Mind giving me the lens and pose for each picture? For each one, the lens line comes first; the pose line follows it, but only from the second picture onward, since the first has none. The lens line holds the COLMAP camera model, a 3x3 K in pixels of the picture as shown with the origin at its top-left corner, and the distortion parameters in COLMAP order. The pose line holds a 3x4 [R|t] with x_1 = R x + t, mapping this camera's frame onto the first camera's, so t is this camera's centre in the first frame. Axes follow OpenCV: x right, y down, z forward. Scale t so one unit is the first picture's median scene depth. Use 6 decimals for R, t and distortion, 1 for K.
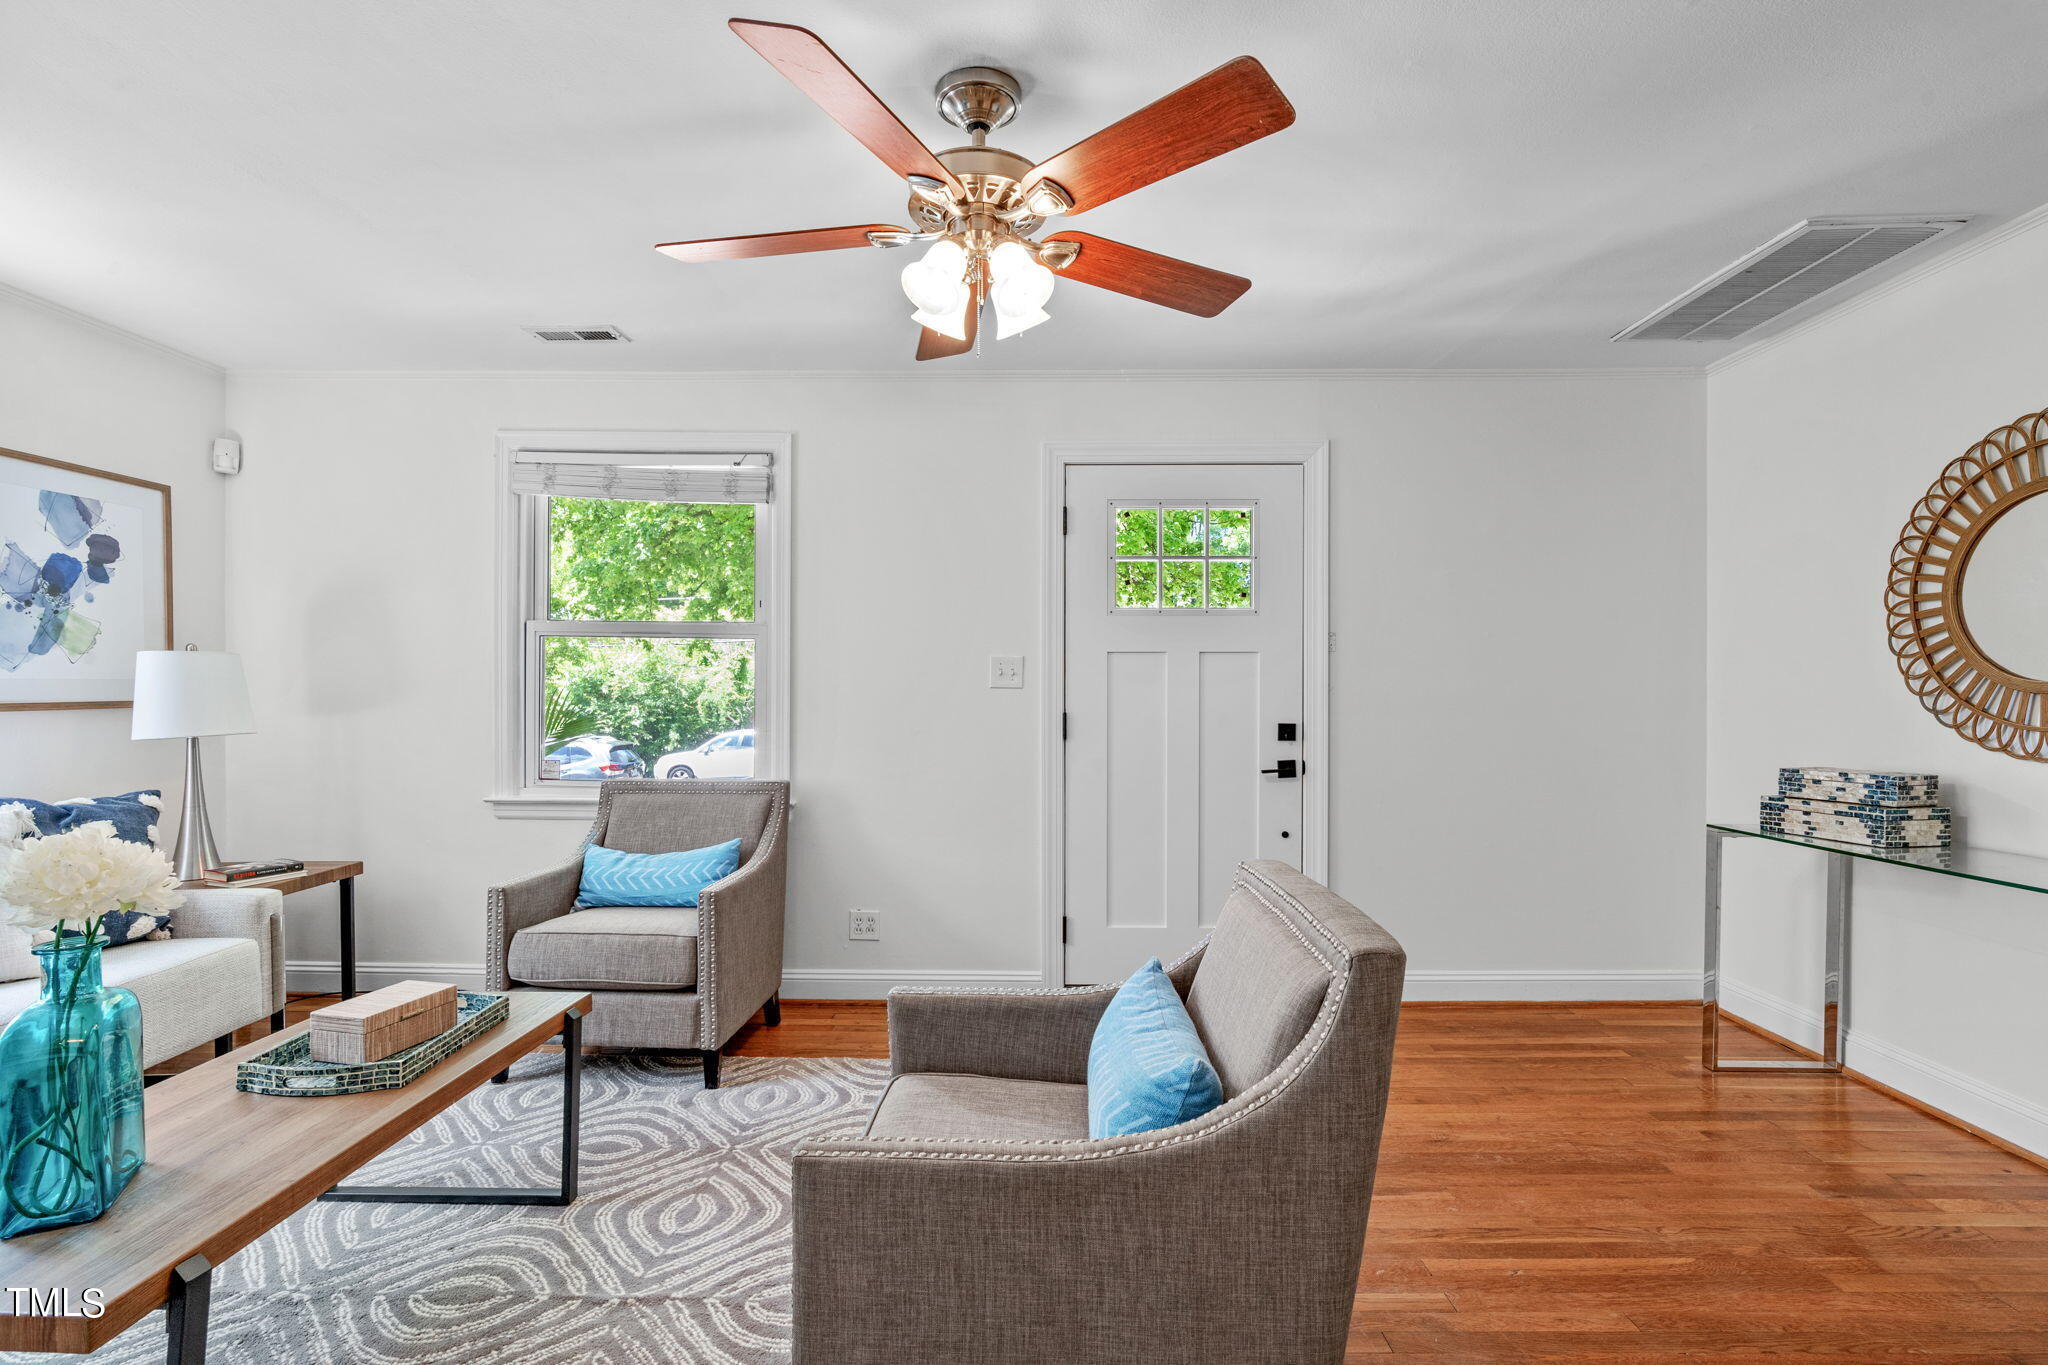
lens RADIAL K [[937.2, 0, 1010.8], [0, 937.2, 702.8], [0, 0, 1]] dist [-0.007199, 0.000977]
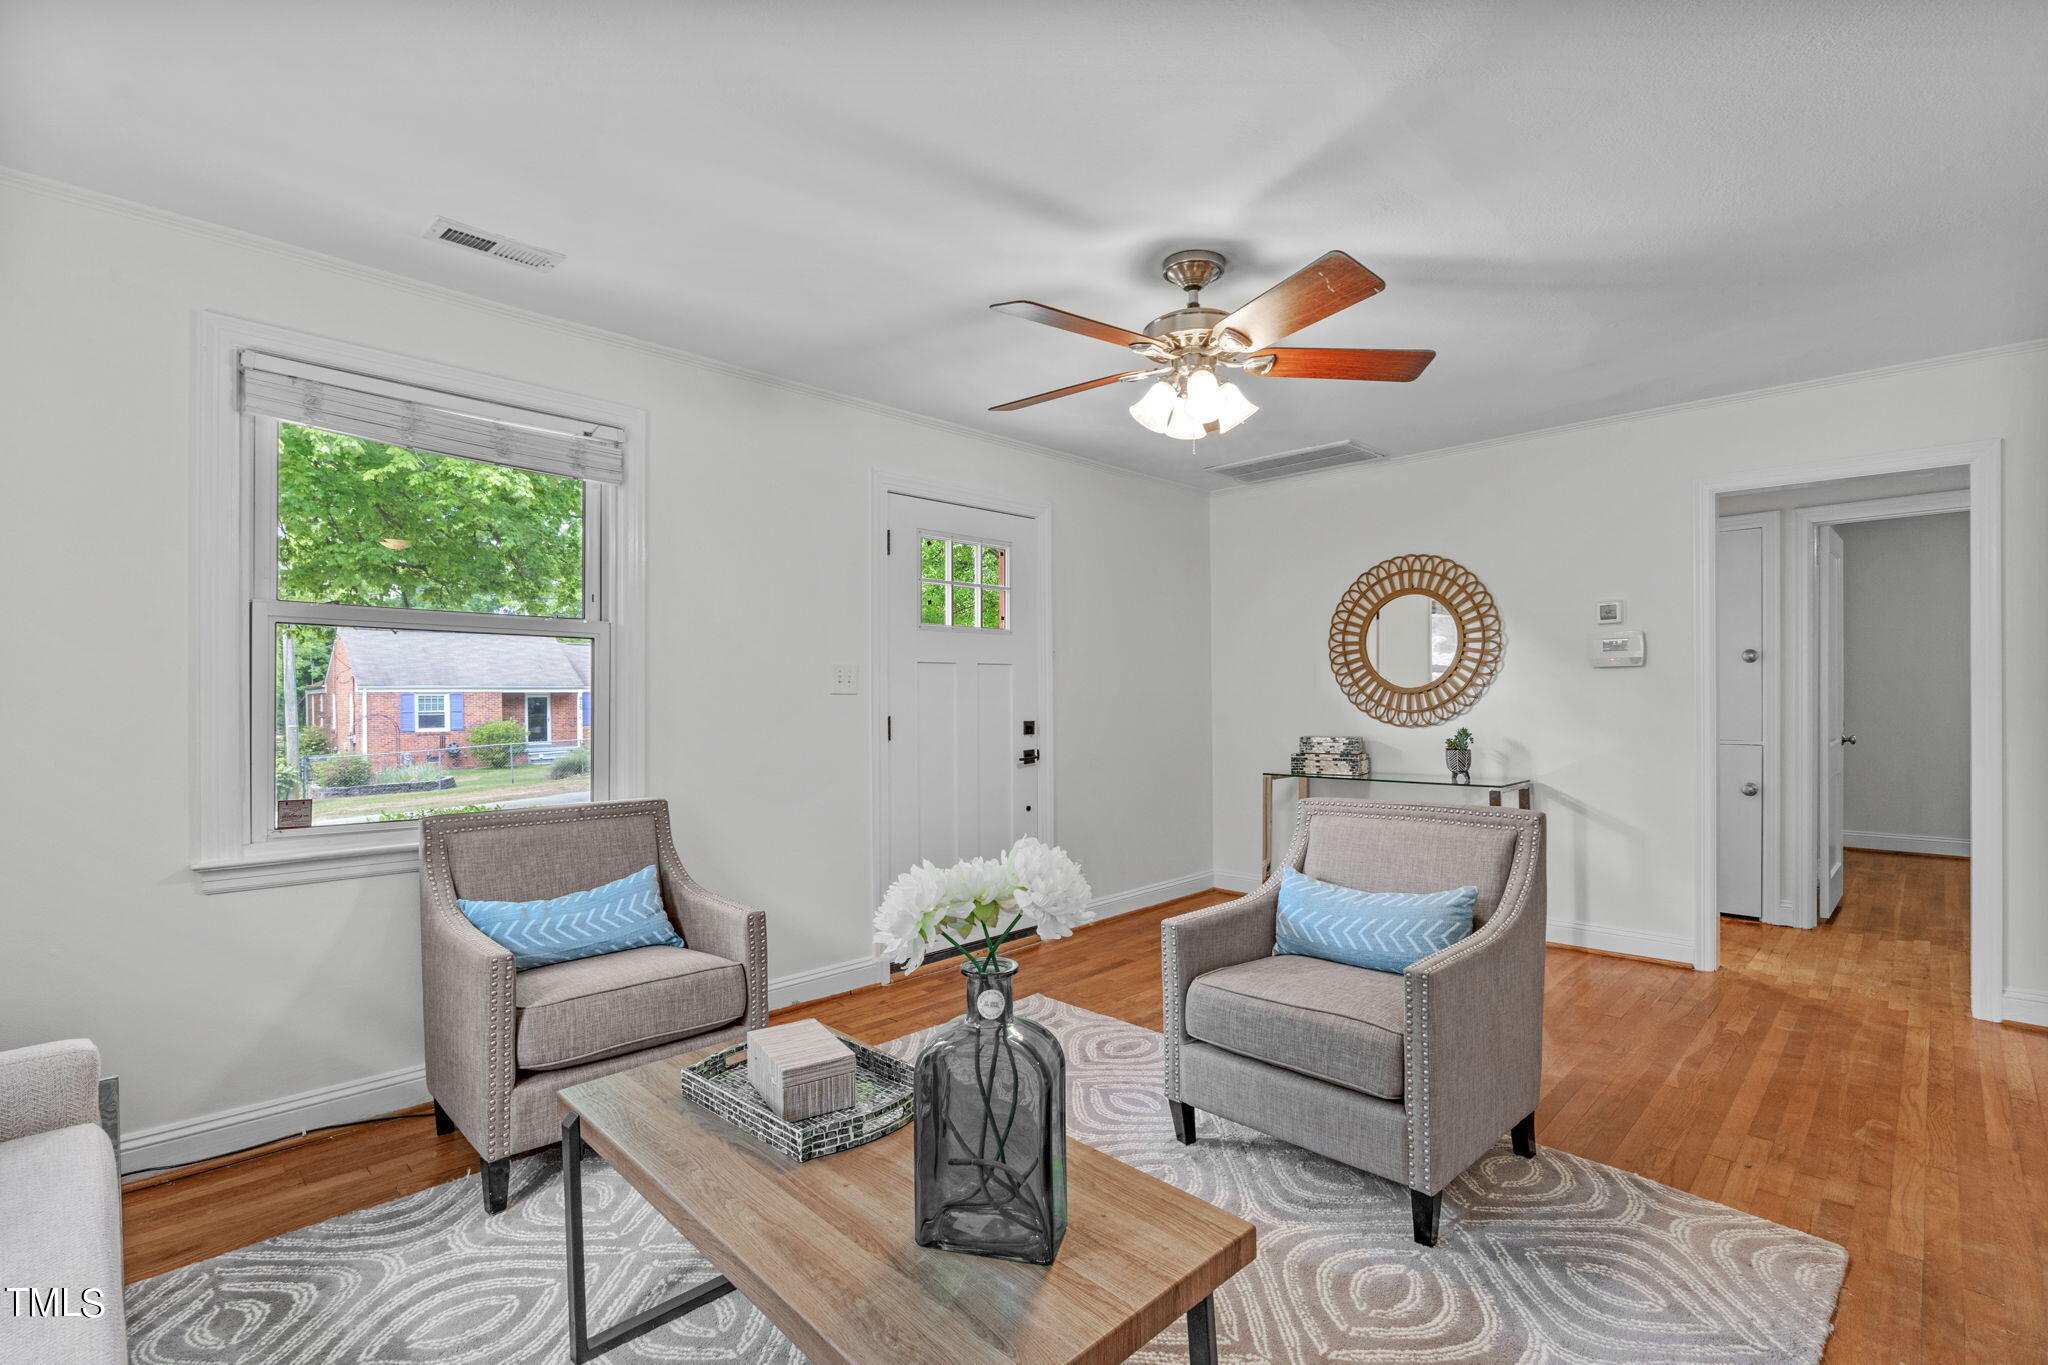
lens RADIAL K [[937.2, 0, 1033.2], [0, 937.2, 700.9], [0, 0, 1]] dist [-0.007199, 0.000977]
pose [[0.688557, -0.009874, 0.725115, -0.841622], [0.017057, 0.999851, -0.002582, -0.002644], [-0.724982, 0.014146, 0.688623, 0.158013]]
